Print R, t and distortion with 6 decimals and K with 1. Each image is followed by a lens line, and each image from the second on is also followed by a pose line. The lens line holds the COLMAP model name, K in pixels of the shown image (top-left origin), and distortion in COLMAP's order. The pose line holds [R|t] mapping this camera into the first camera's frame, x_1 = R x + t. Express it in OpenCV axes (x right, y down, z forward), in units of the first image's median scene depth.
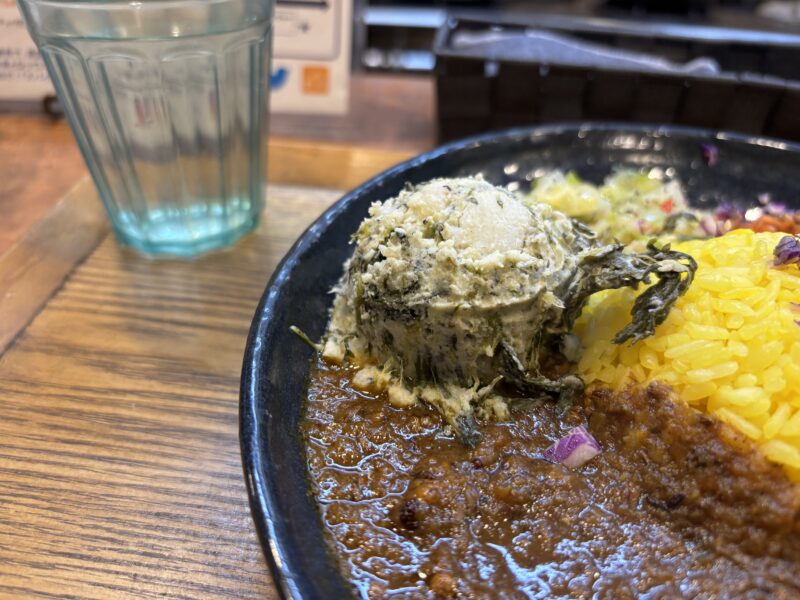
lens RADIAL K [[638.3, 0, 400.0], [0, 638.3, 300.0], [0, 0, 1]] dist [-0.026975, -0.003032]
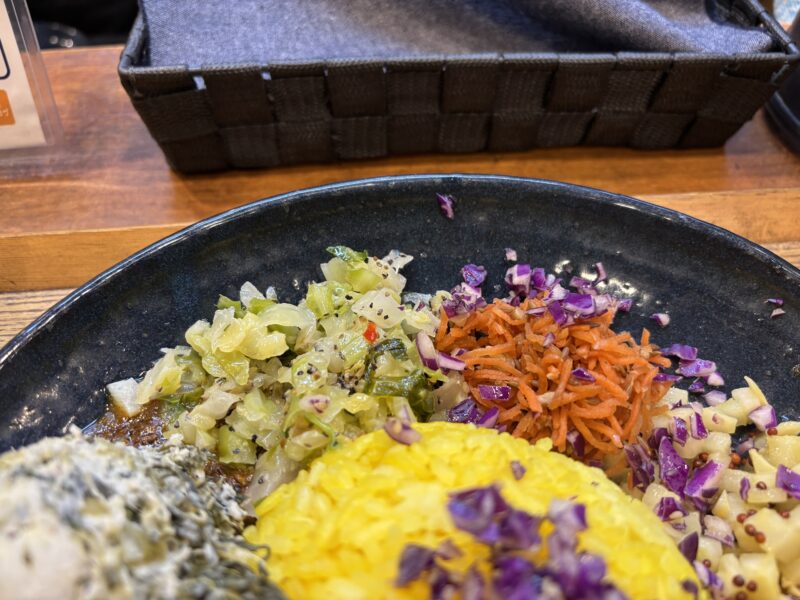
lens RADIAL K [[638.3, 0, 400.0], [0, 638.3, 300.0], [0, 0, 1]] dist [-0.026975, -0.003032]
pose [[0.979688, -0.168809, 0.108240, 0.558596], [0.139057, 0.960804, 0.239830, -0.562643], [-0.144483, -0.219907, 0.964762, 0.321354]]
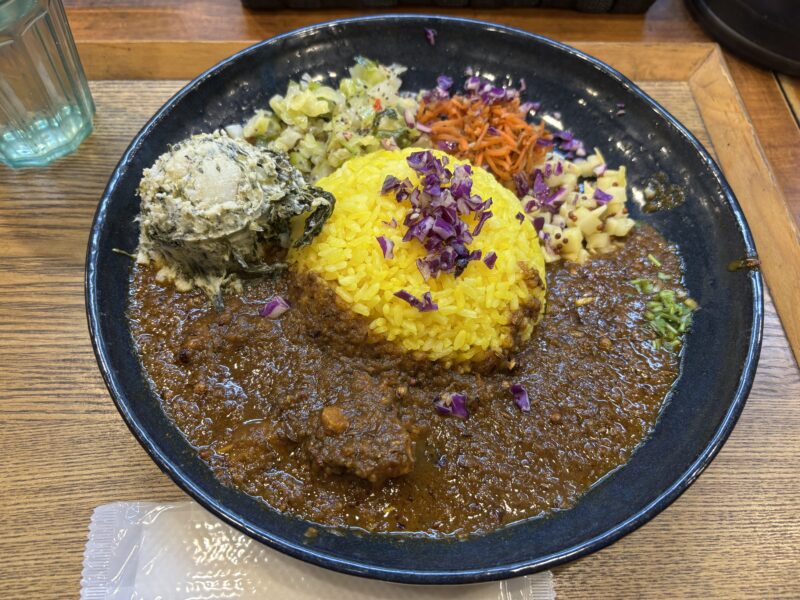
lens RADIAL K [[619.8, 0, 400.0], [0, 619.8, 300.0], [0, 0, 1]] dist [-0.015624, 0.000284]
pose [[0.990214, -0.122715, 0.066467, 0.483130], [0.084179, 0.905057, 0.416876, -0.481266], [-0.111313, -0.407201, 0.906530, -0.639787]]
